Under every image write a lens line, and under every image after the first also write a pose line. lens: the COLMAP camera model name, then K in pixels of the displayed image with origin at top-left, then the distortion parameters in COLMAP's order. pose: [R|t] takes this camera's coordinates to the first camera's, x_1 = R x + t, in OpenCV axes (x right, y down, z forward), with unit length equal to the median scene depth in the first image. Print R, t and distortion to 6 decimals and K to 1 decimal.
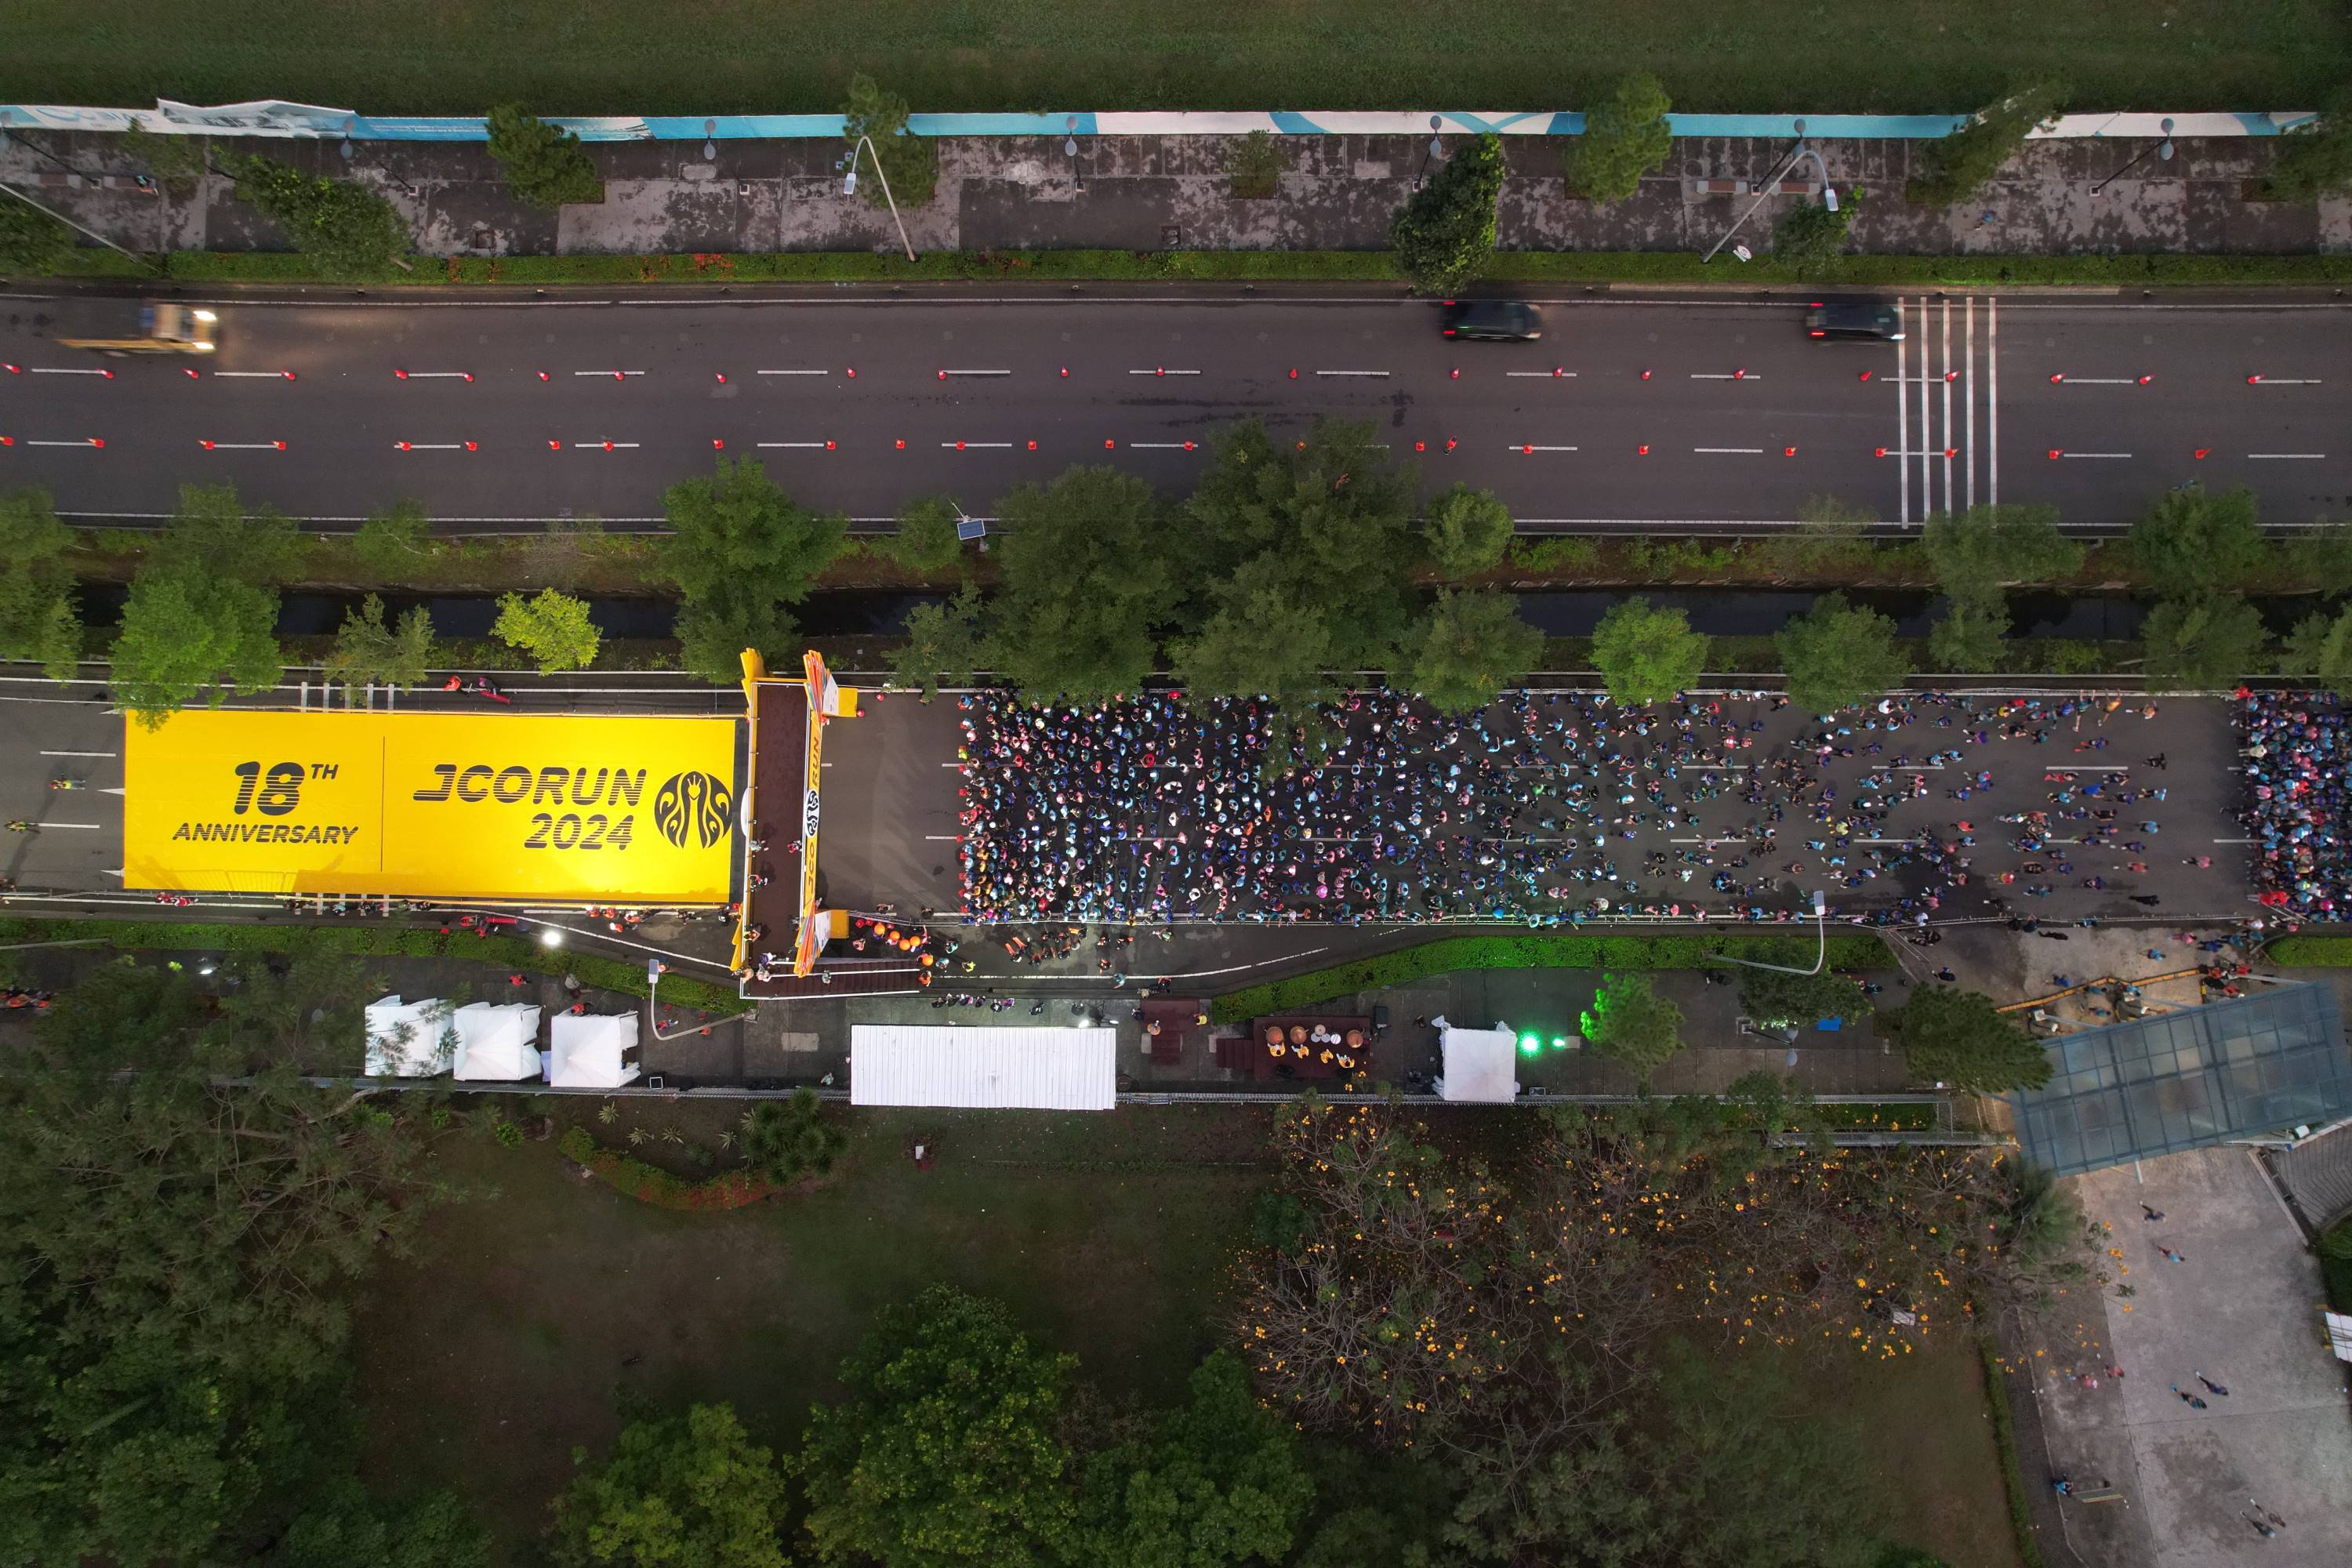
lens RADIAL K [[1494.1, 0, 1186.7], [0, 1494.1, 798.4], [0, 0, 1]] dist [-0.073330, 0.068213]
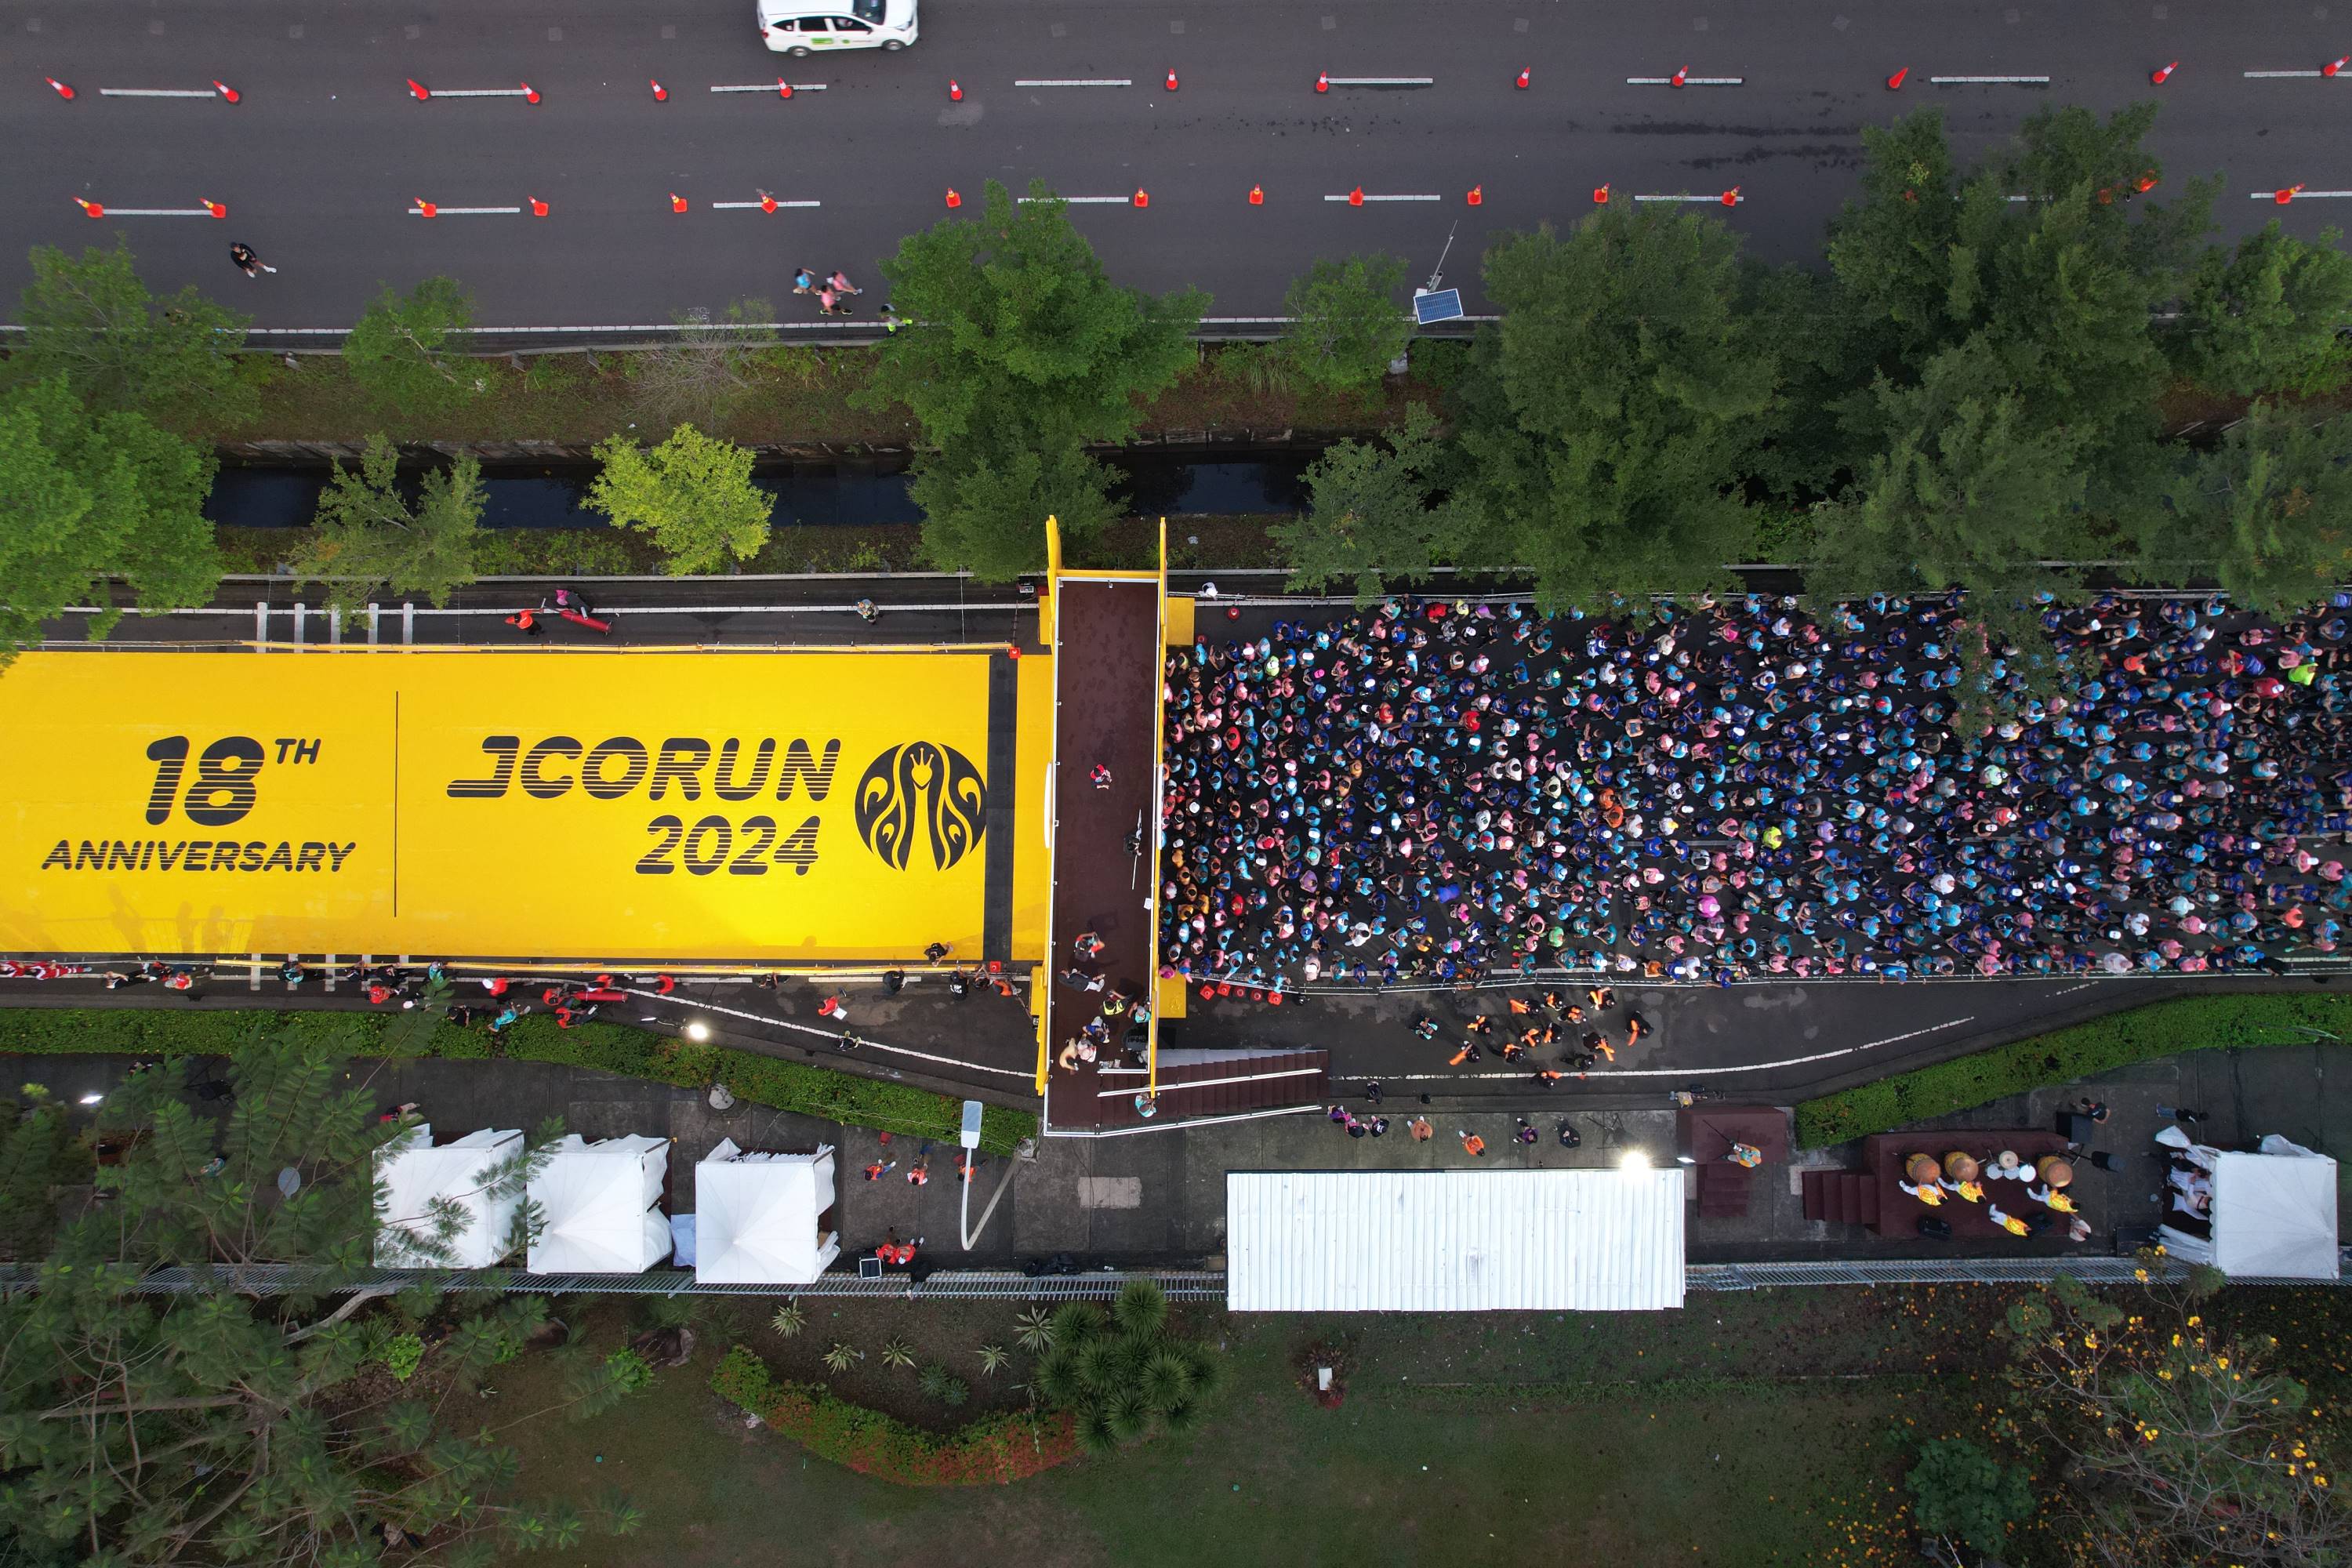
lens RADIAL K [[1491.6, 0, 1186.7], [0, 1491.6, 798.4], [0, 0, 1]] dist [-0.072747, 0.067814]
pose [[0.999845, -0.014410, 0.010068, -0.232589], [0.014464, 0.999881, -0.005305, 0.009469], [-0.009991, 0.005450, 0.999935, 0.401609]]
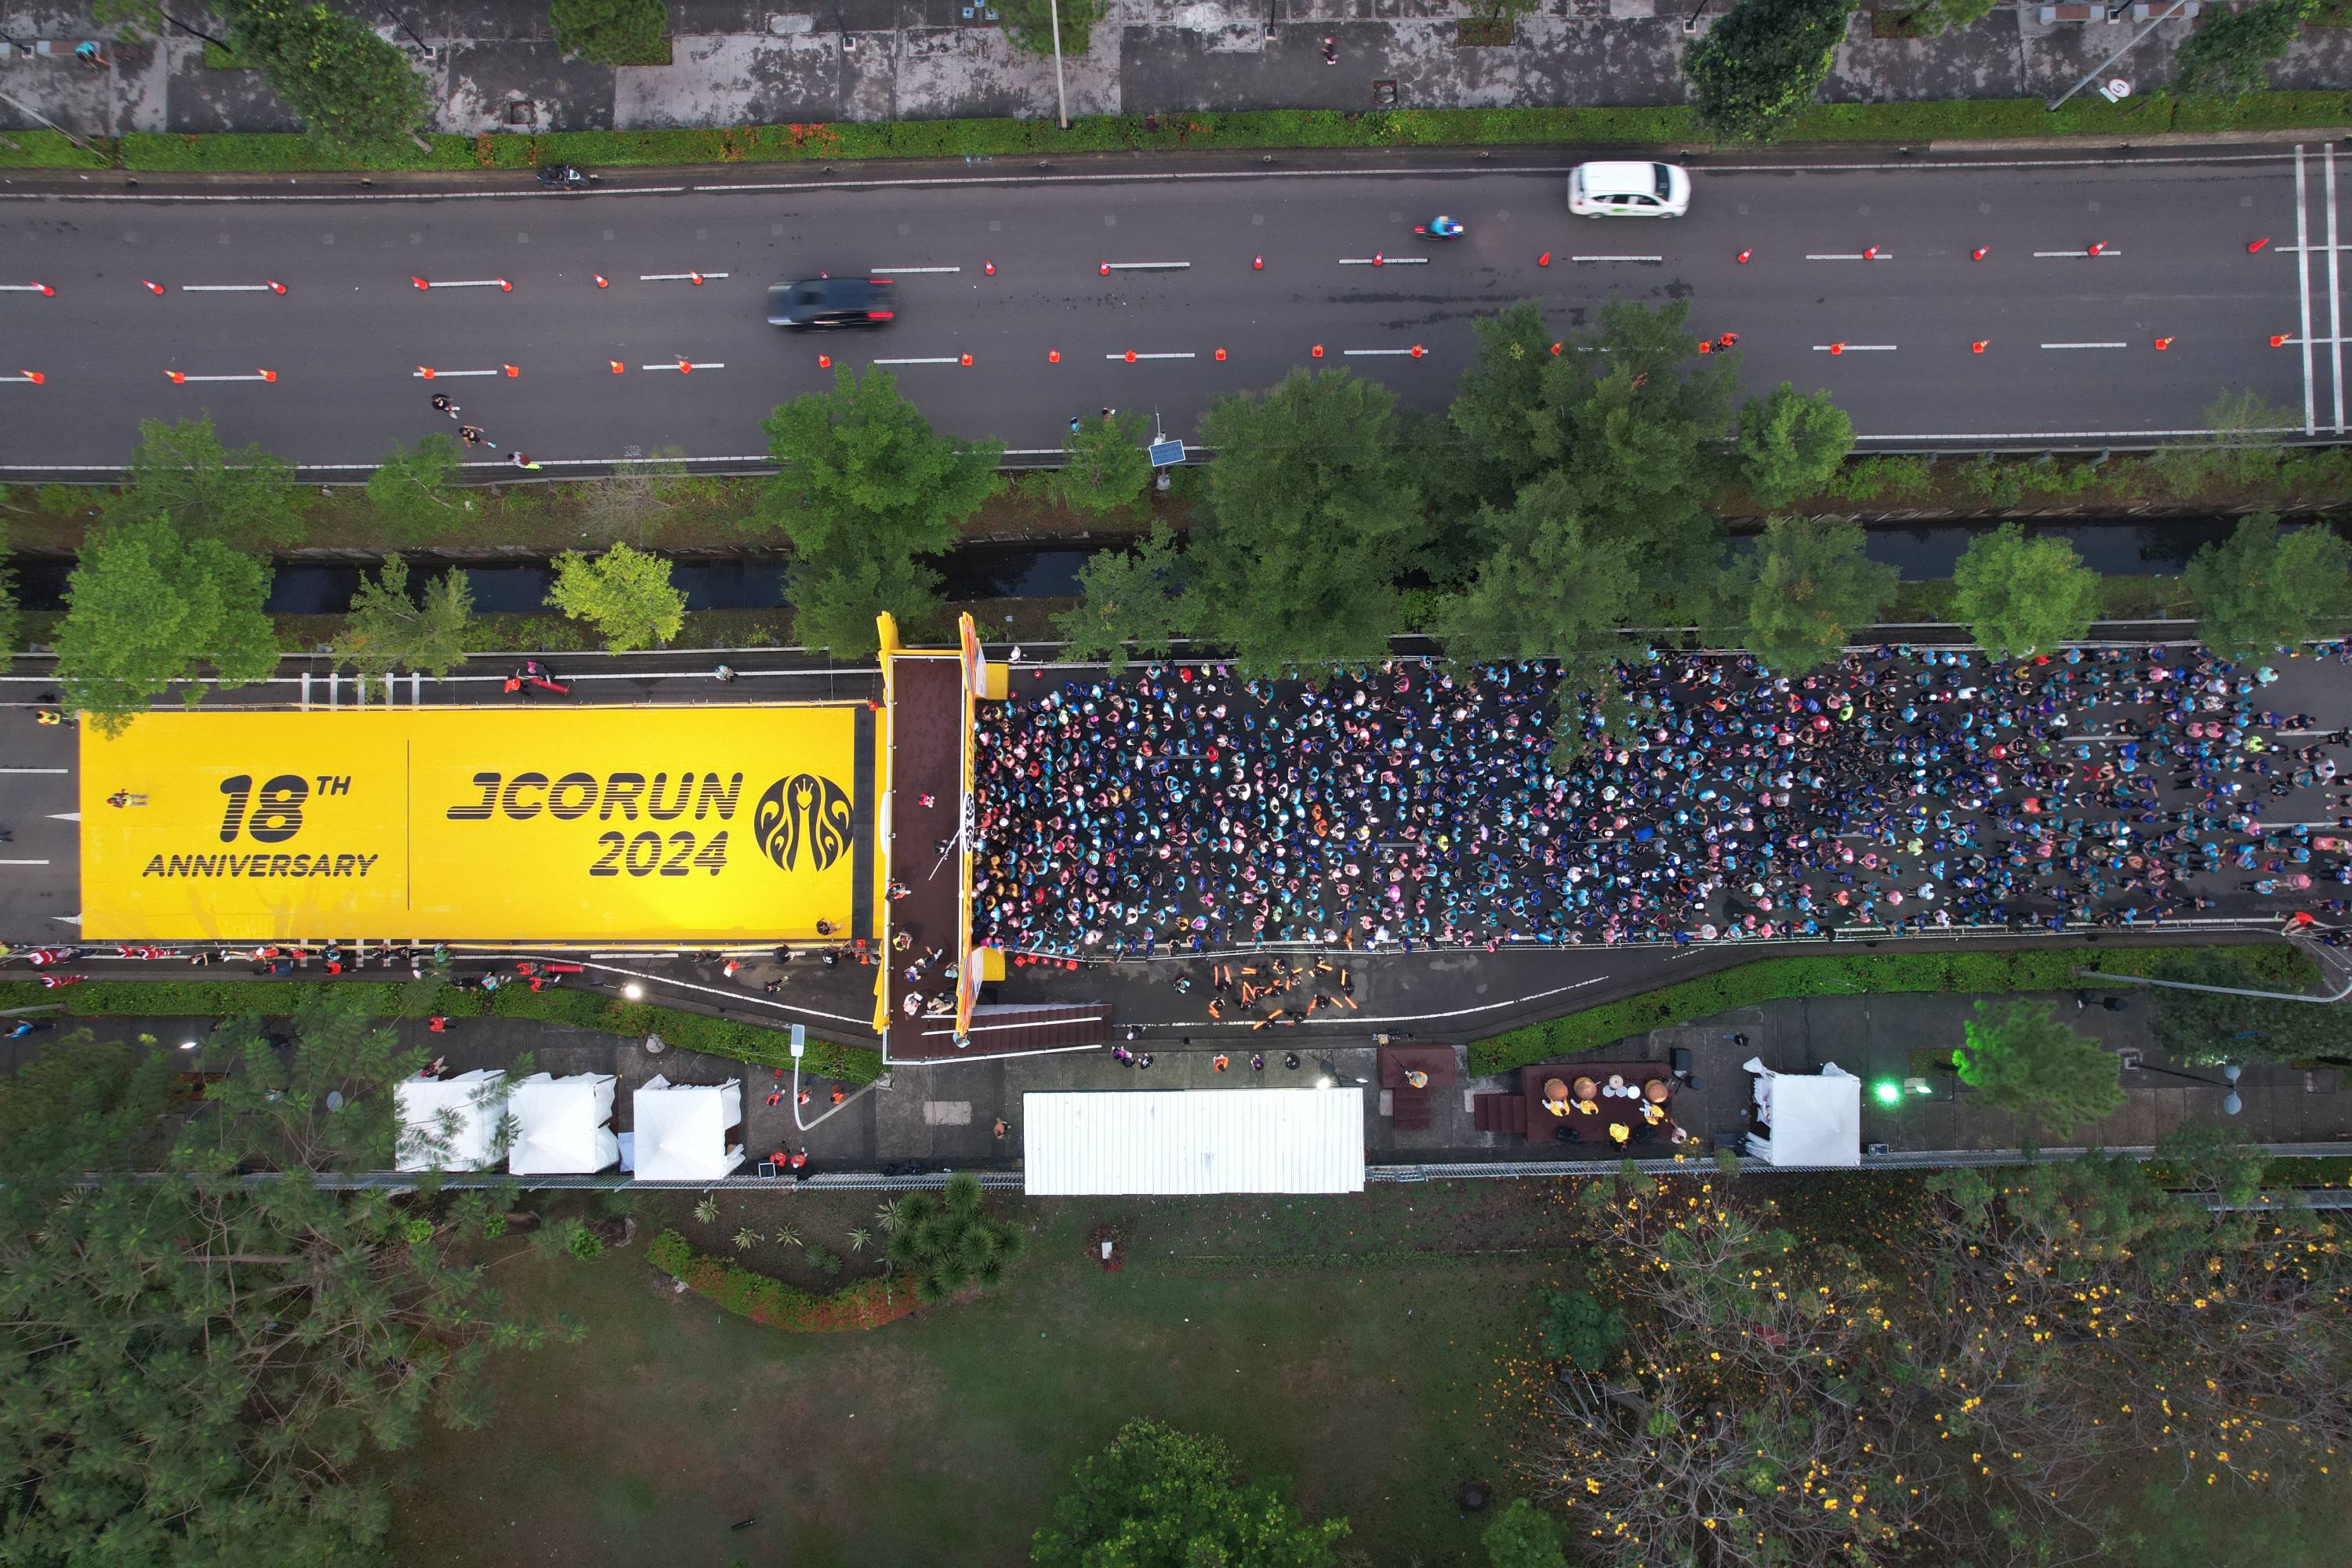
lens RADIAL K [[1491.6, 0, 1186.7], [0, 1491.6, 798.4], [0, 0, 1]] dist [-0.072747, 0.067814]
pose [[0.999676, -0.024198, 0.007920, -0.135108], [0.024243, 0.999690, -0.005634, 0.004278], [-0.007781, 0.005824, 0.999953, 0.207699]]
